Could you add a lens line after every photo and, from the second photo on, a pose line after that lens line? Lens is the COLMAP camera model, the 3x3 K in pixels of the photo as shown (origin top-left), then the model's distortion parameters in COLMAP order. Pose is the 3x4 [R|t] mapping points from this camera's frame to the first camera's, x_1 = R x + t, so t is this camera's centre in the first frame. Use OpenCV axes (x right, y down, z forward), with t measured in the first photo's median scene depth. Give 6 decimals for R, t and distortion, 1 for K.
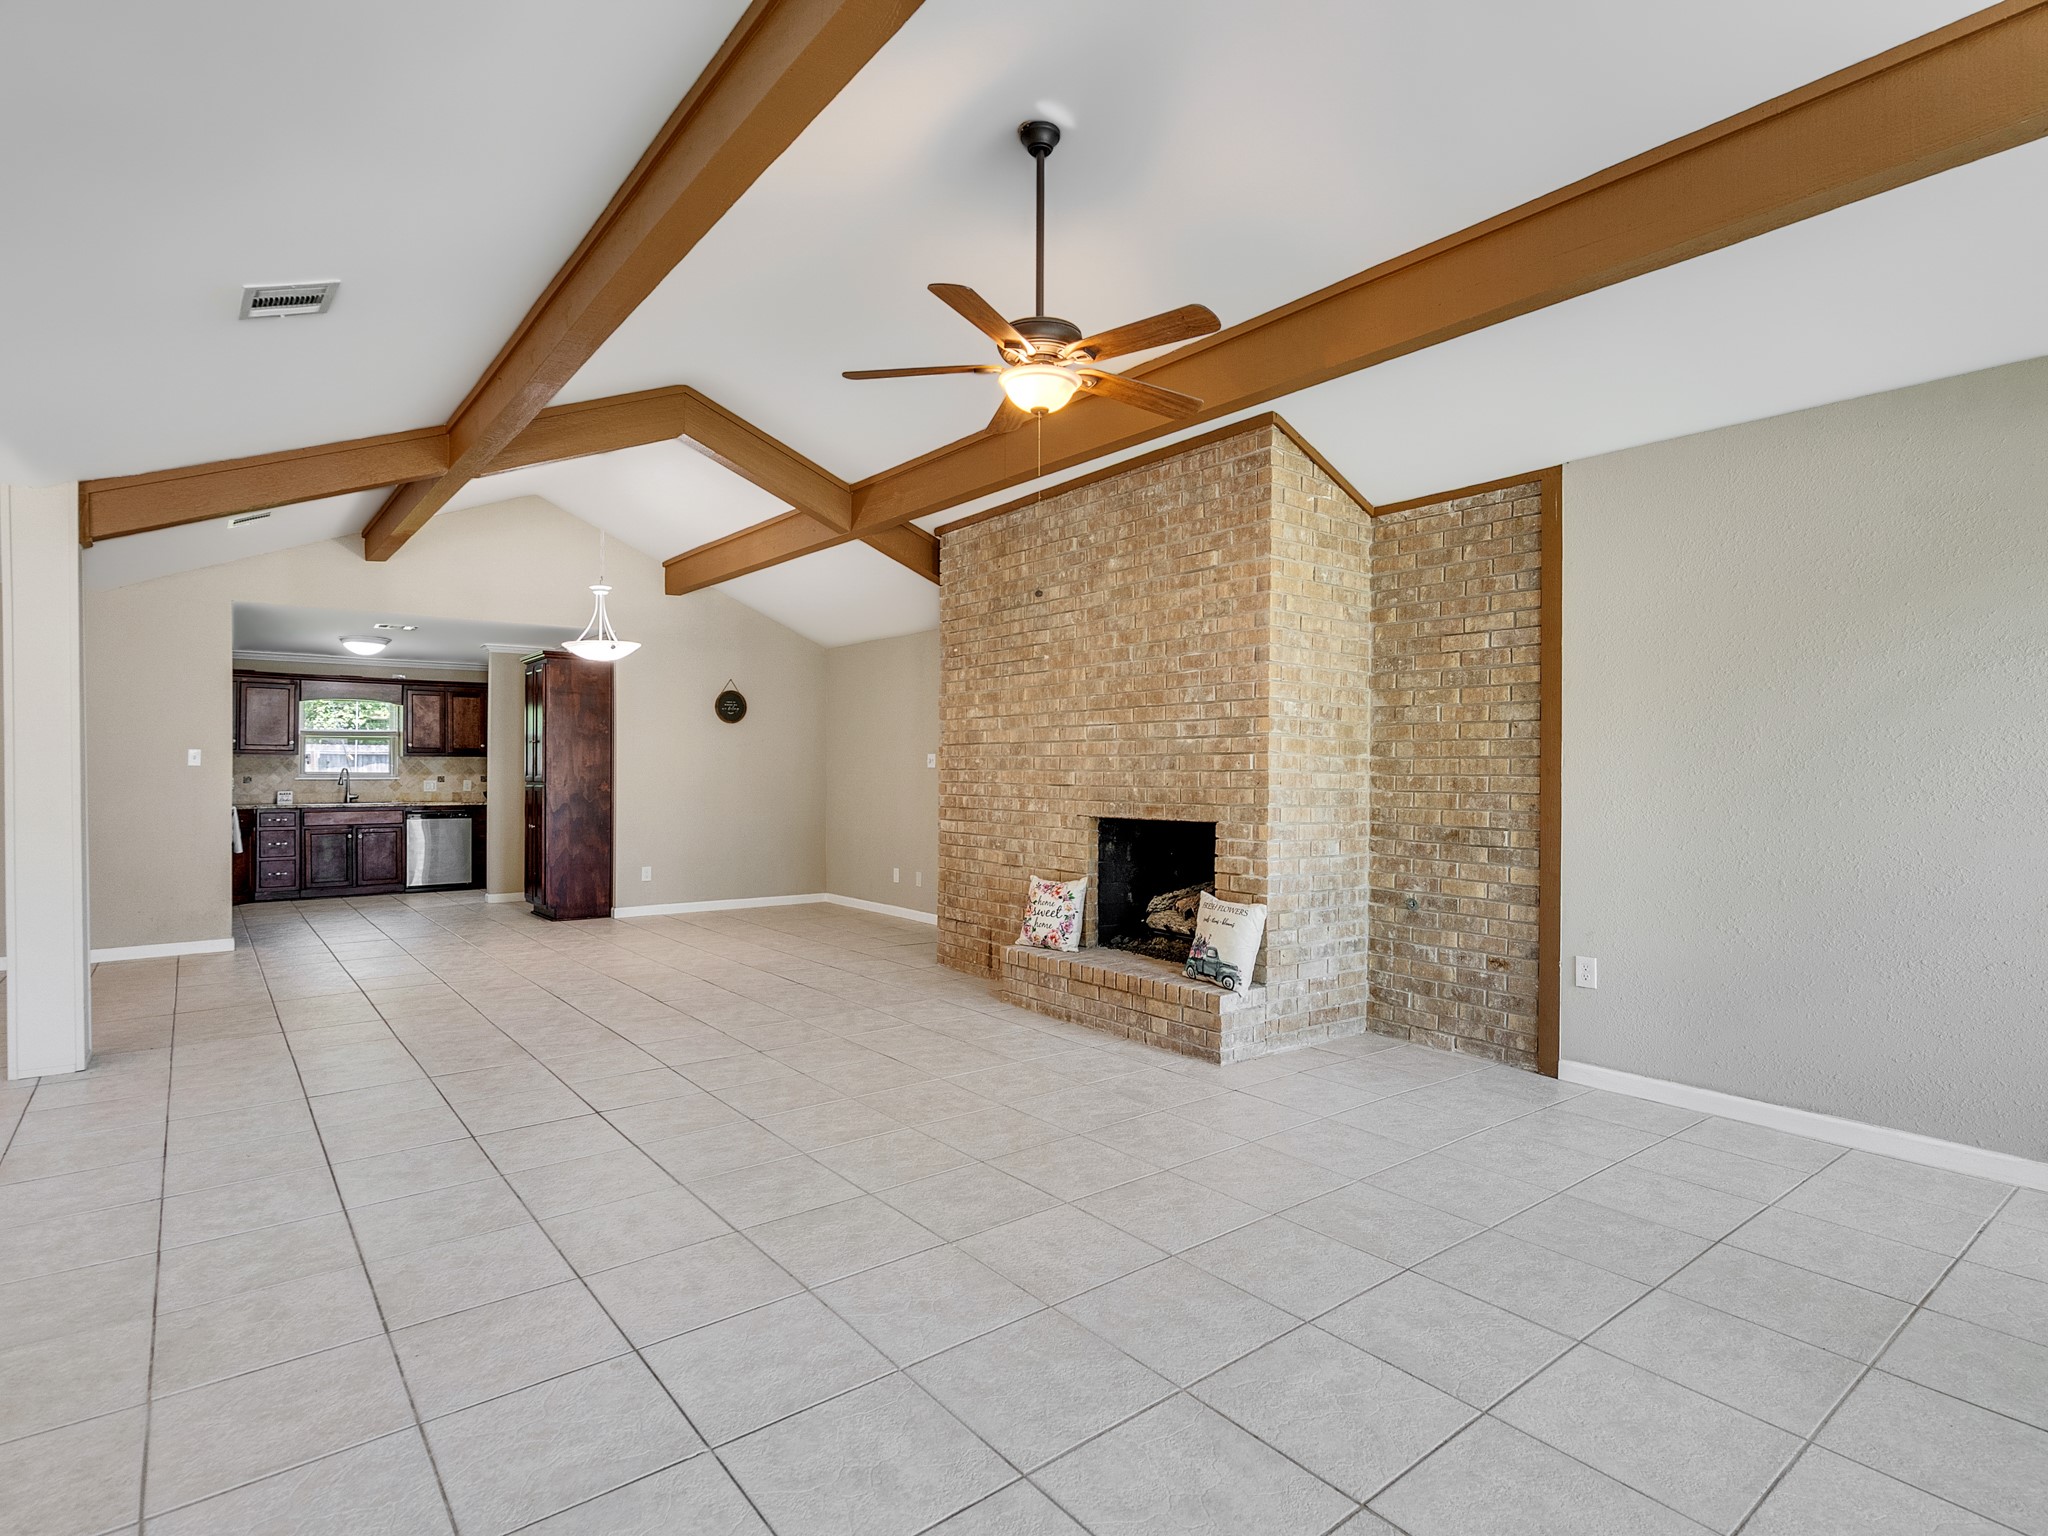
lens RADIAL K [[1048.9, 0, 1006.7], [0, 1048.9, 768.4], [0, 0, 1]] dist [-0.010336, 0.007453]
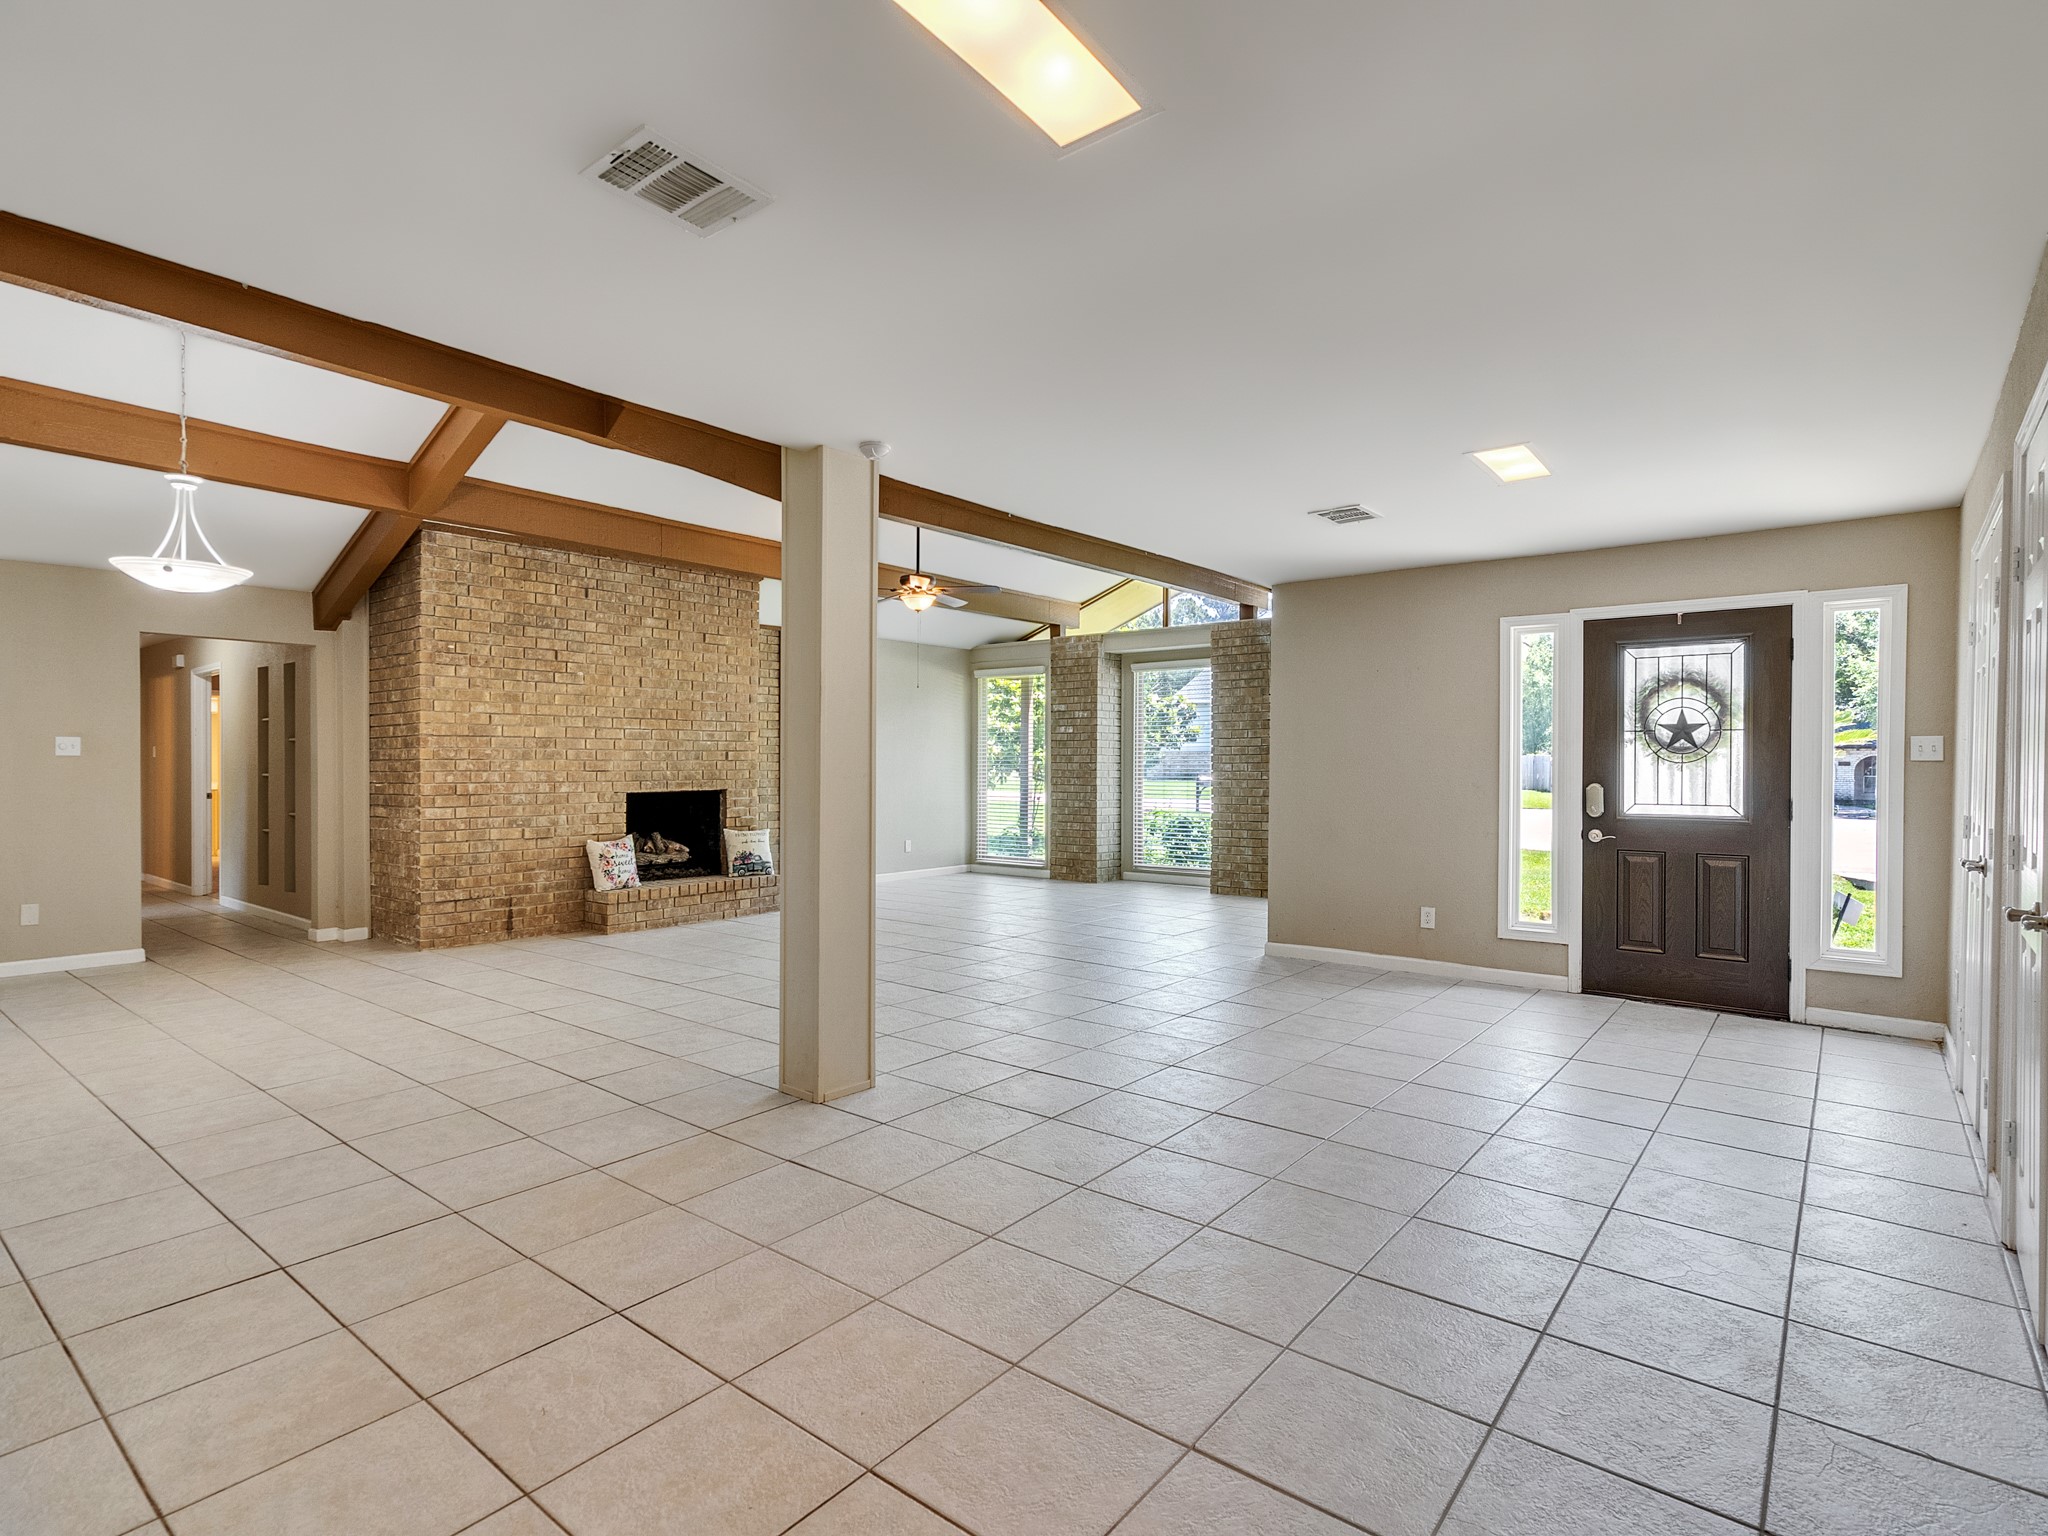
lens RADIAL K [[1048.9, 0, 1002.1], [0, 1048.9, 771.6], [0, 0, 1]] dist [-0.010336, 0.007453]
pose [[-0.215842, -0.013557, 0.976334, -1.579136], [-0.004434, 0.999907, 0.012904, -0.003585], [-0.976418, -0.001544, -0.215882, 0.897995]]
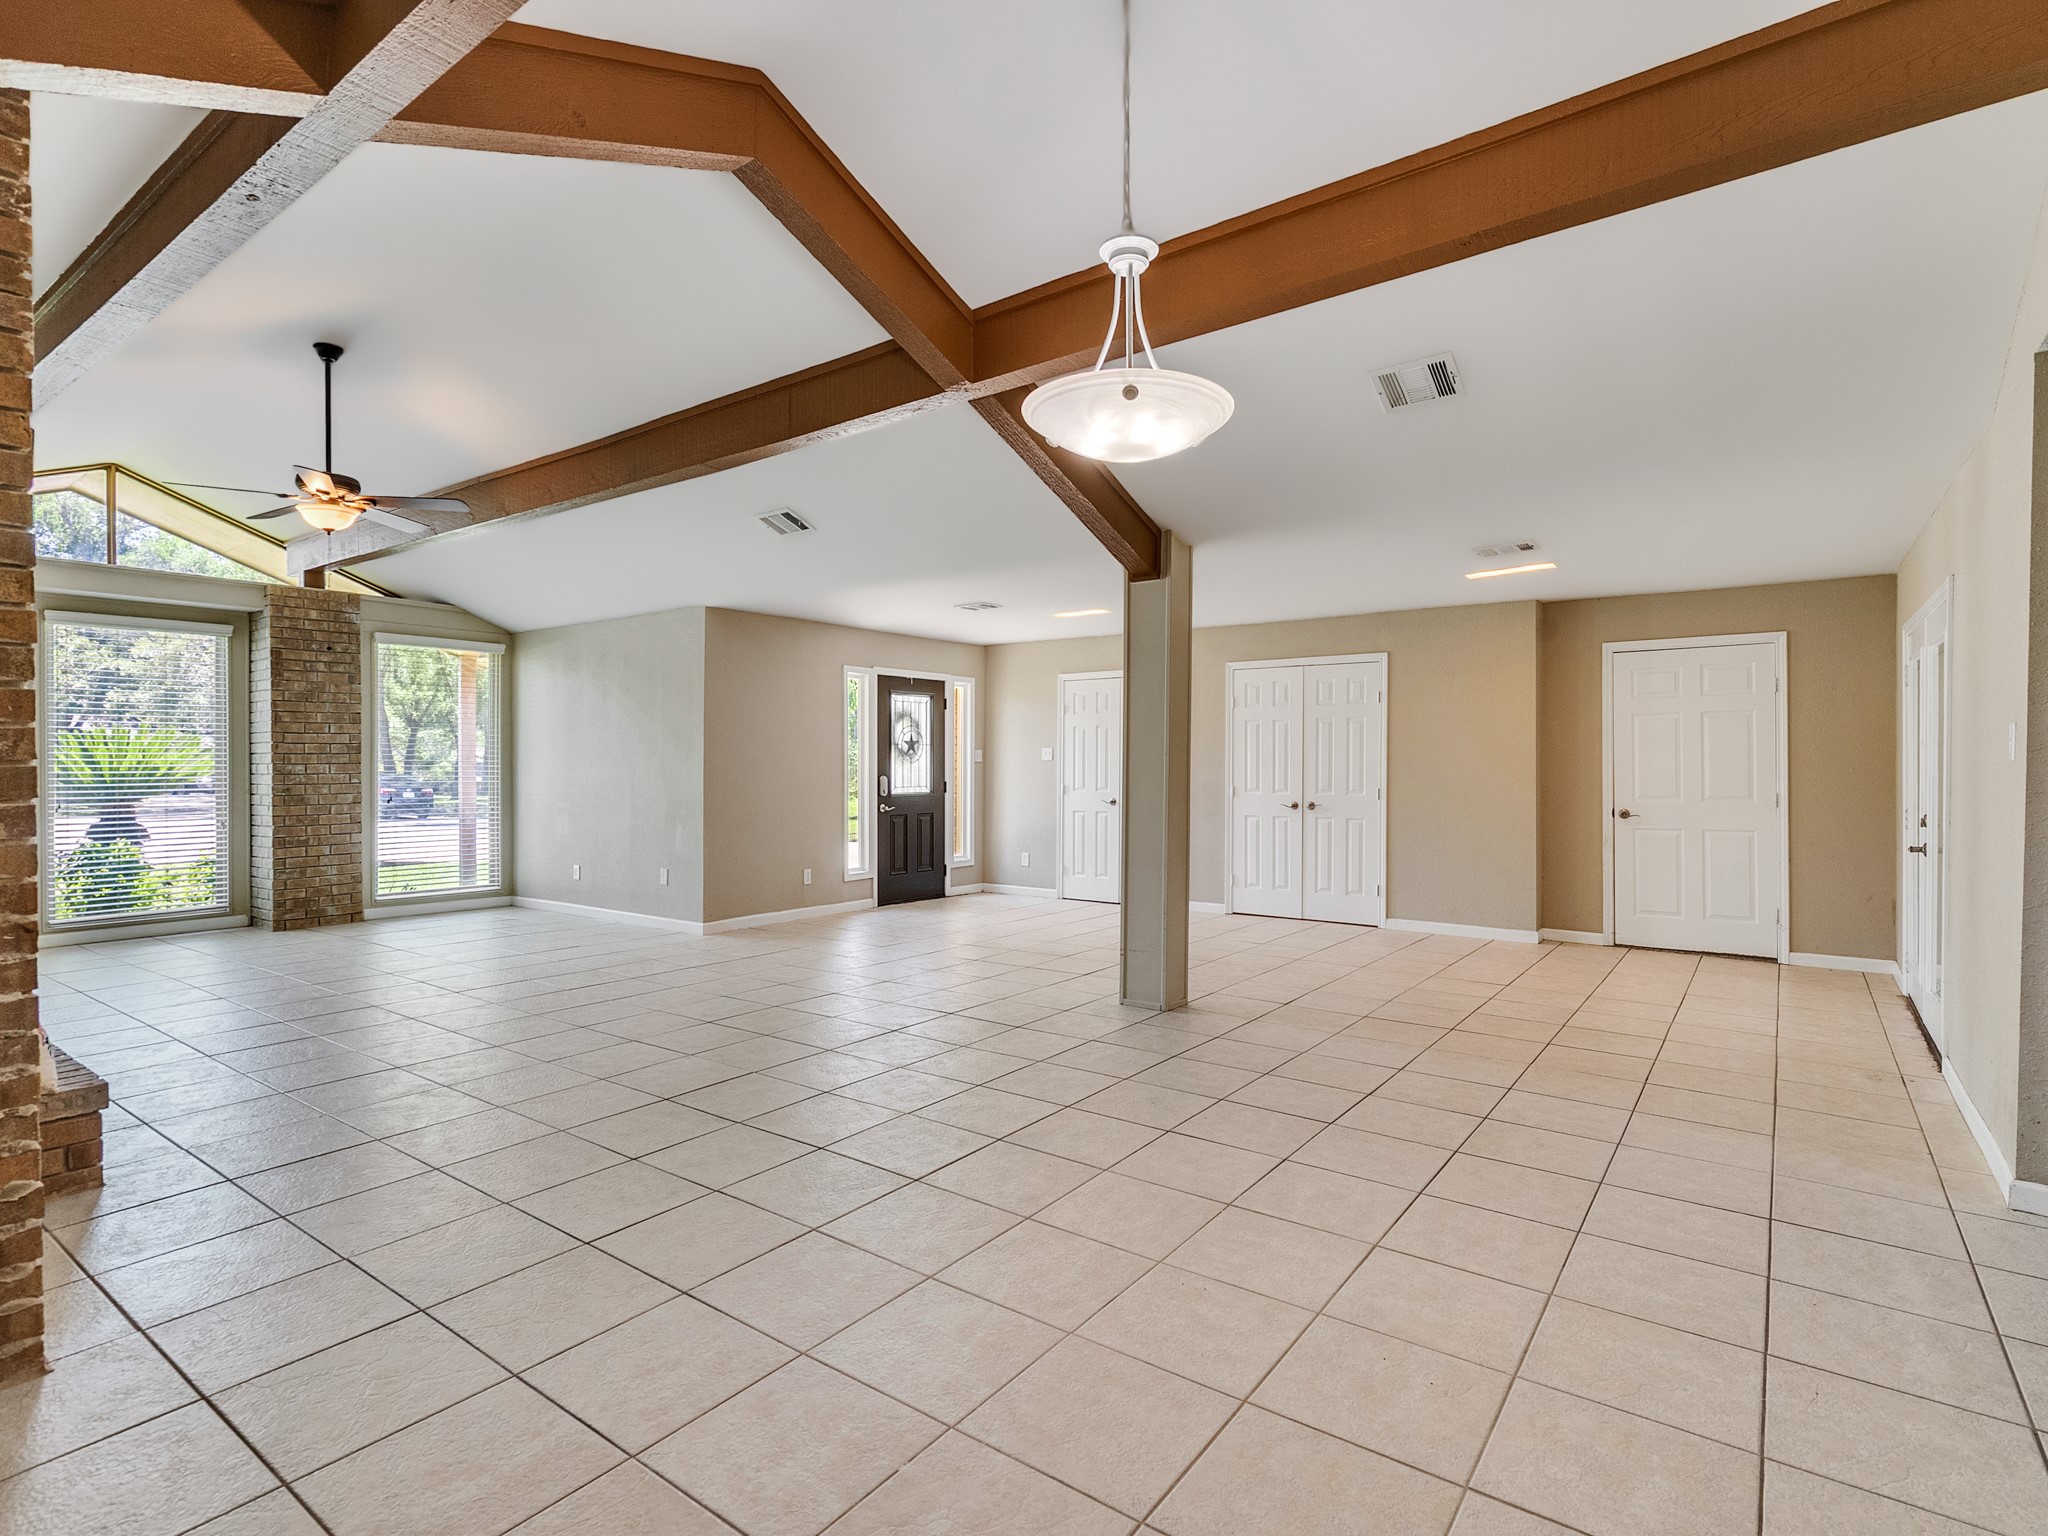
lens RADIAL K [[1048.9, 0, 1009.1], [0, 1048.9, 768.4], [0, 0, 1]] dist [-0.010336, 0.007453]
pose [[-0.966035, -0.002601, -0.258399, -0.363328], [-0.003706, 0.999986, 0.003793, 0.000669], [0.258386, 0.004622, -0.966031, 1.856423]]
